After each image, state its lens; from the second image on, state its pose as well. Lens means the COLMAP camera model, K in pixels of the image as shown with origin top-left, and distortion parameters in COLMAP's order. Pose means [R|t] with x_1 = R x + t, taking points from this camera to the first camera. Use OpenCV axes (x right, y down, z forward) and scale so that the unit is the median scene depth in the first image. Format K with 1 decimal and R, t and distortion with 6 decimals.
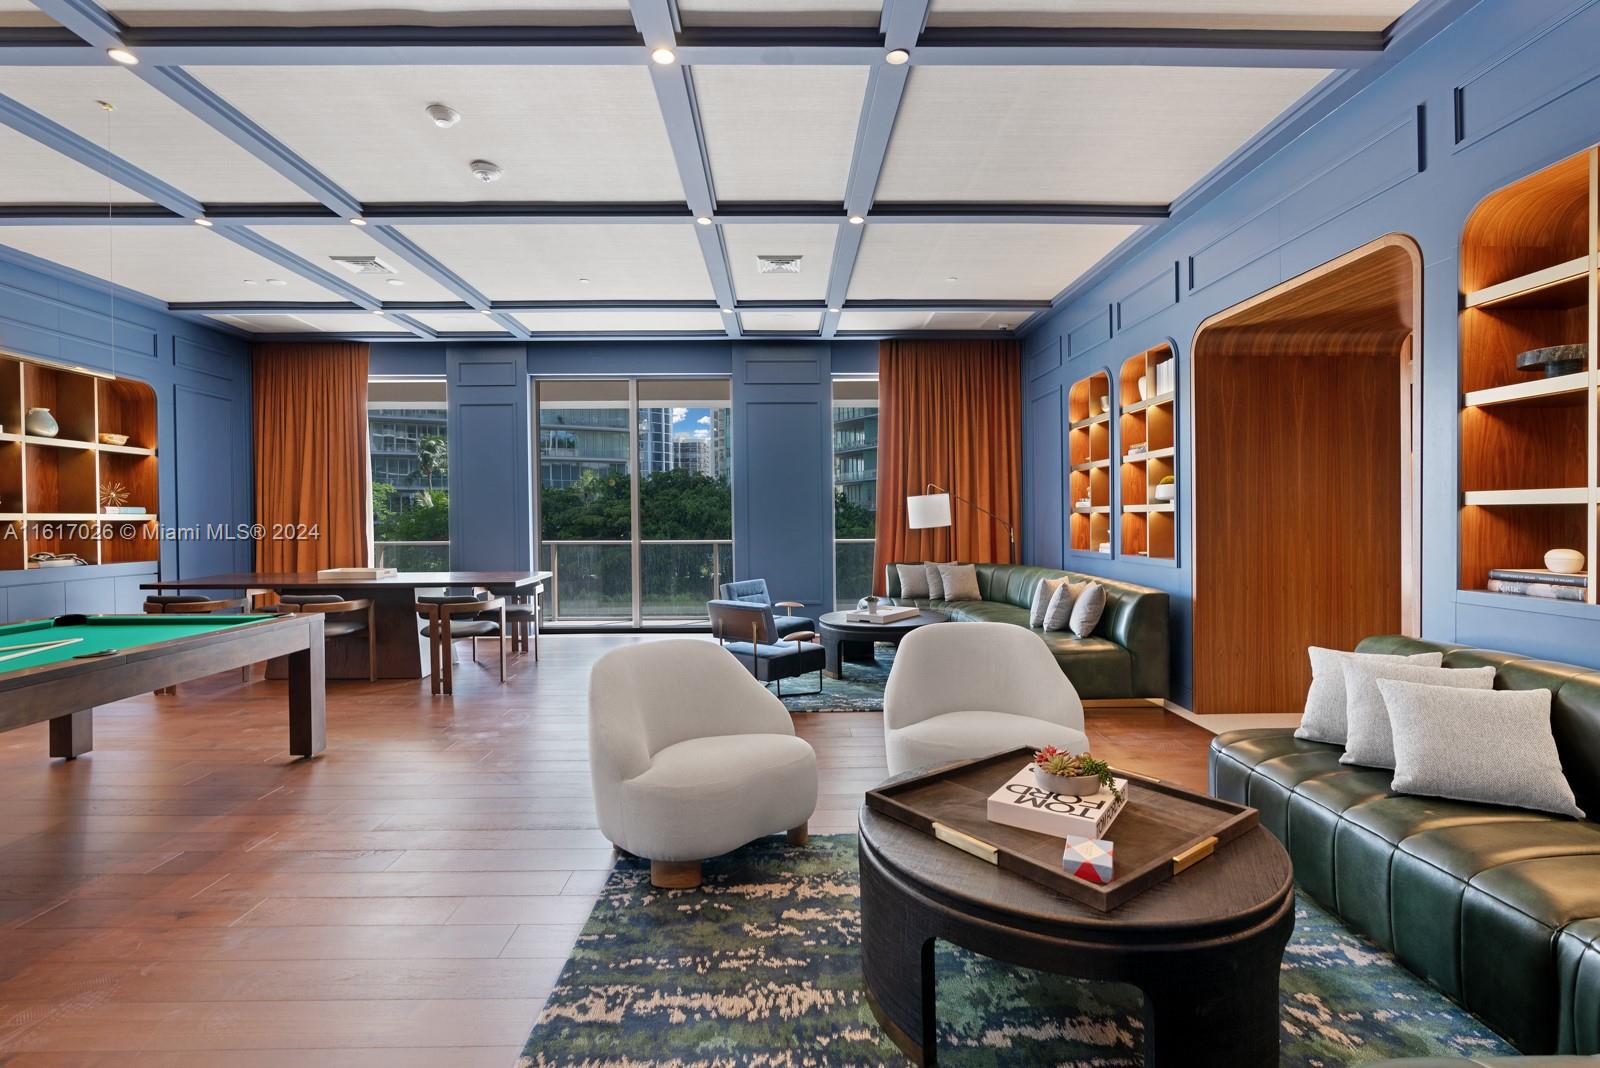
lens RADIAL K [[747.0, 0, 796.3], [0, 747.0, 517.7], [0, 0, 1]] dist [-0.012695, -0.000118]
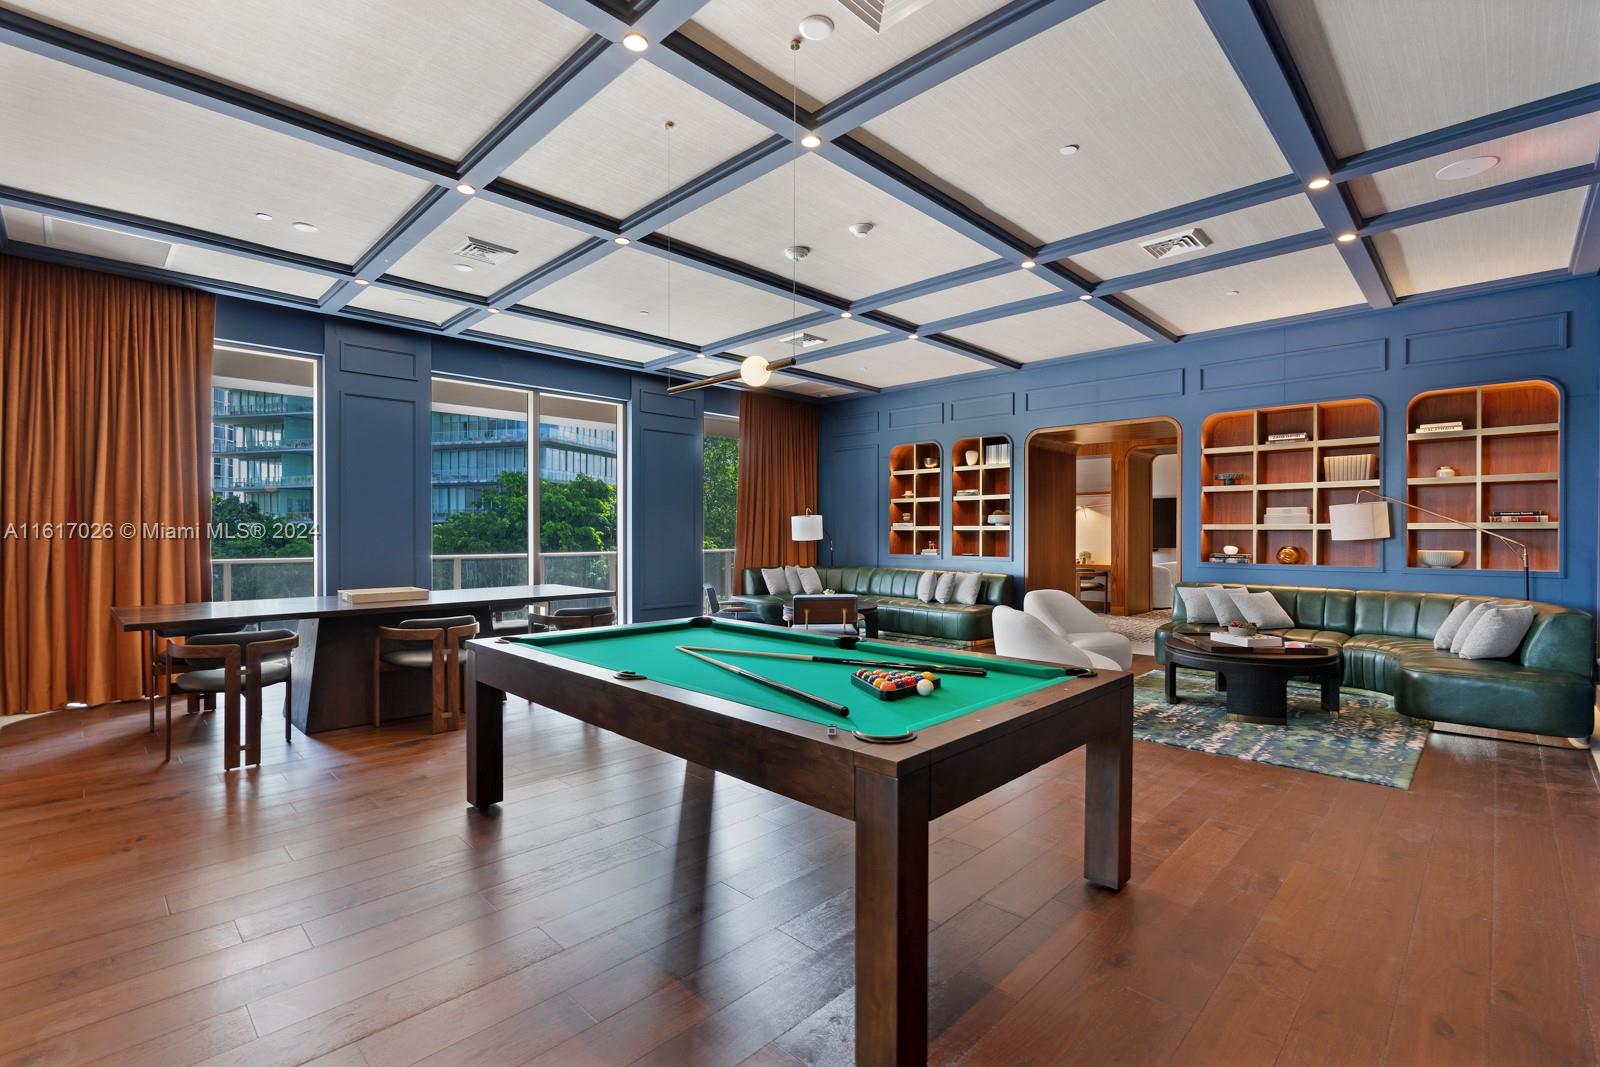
lens RADIAL K [[713.4, 0, 800.0], [0, 713.4, 533.5], [0, 0, 1]] dist [-0.003715, -0.000191]
pose [[0.712493, 0.004537, 0.701664, -0.751893], [-0.005101, 0.999986, -0.001287, 0.002887], [-0.701661, -0.002662, 0.712506, 0.086664]]
